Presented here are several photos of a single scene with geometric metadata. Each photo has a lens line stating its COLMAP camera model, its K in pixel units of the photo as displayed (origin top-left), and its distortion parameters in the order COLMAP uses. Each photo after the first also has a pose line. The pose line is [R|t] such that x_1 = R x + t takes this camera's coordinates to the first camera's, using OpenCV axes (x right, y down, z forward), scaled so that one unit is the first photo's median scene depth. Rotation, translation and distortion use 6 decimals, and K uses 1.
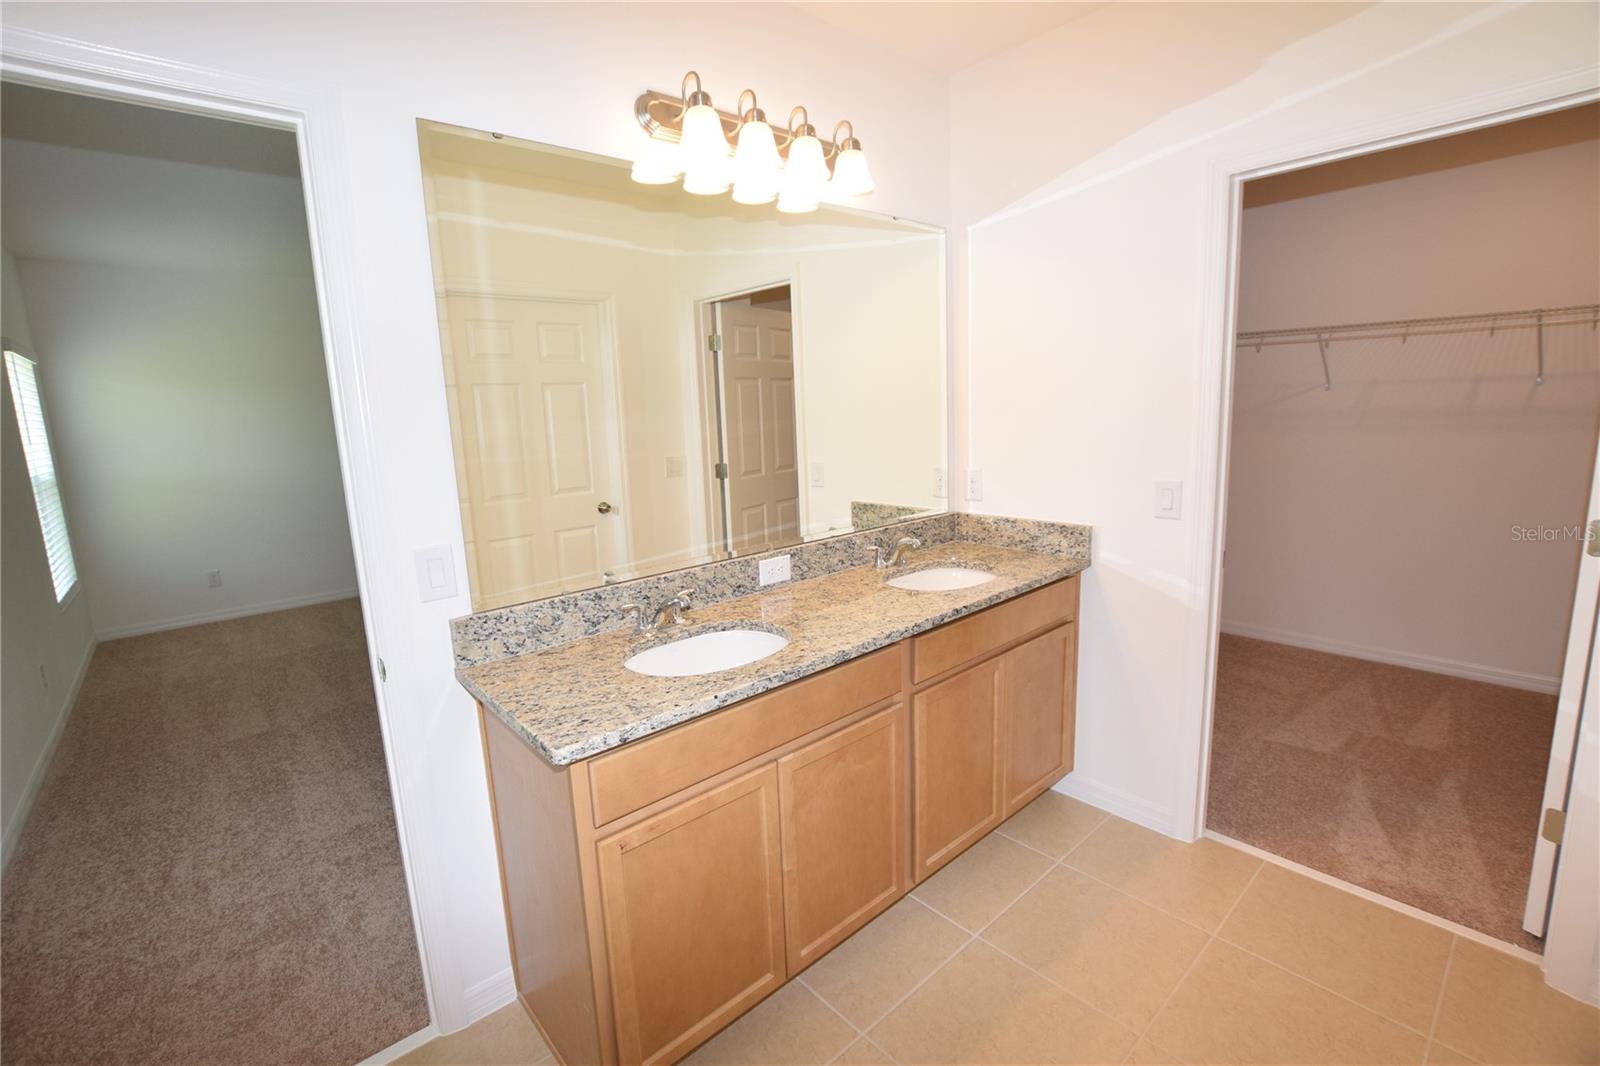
lens RADIAL K [[709.3, 0, 792.0], [0, 709.3, 524.5], [0, 0, 1]] dist [-0.030244, 0.000631]
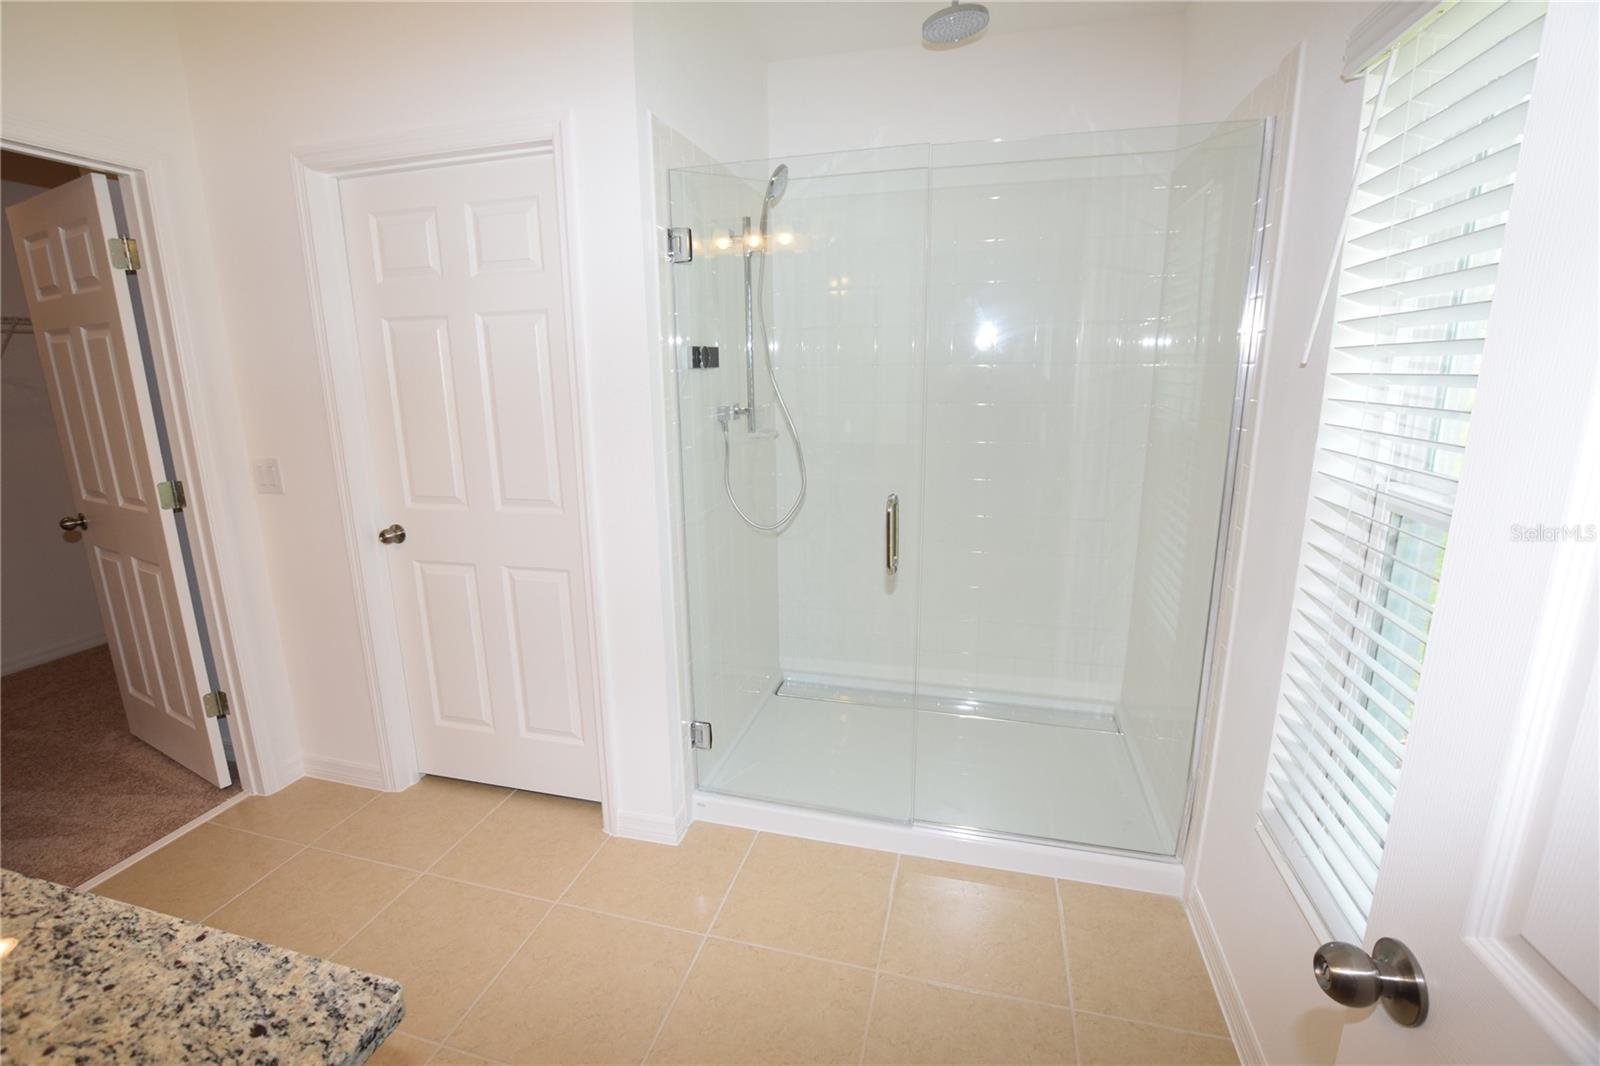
lens RADIAL K [[709.3, 0, 792.0], [0, 709.3, 524.5], [0, 0, 1]] dist [-0.030244, 0.000631]
pose [[-0.551890, -0.136289, 0.822705, -0.681591], [0.173246, 0.946292, 0.272980, -0.085361], [-0.815723, 0.293185, -0.498637, 0.701145]]
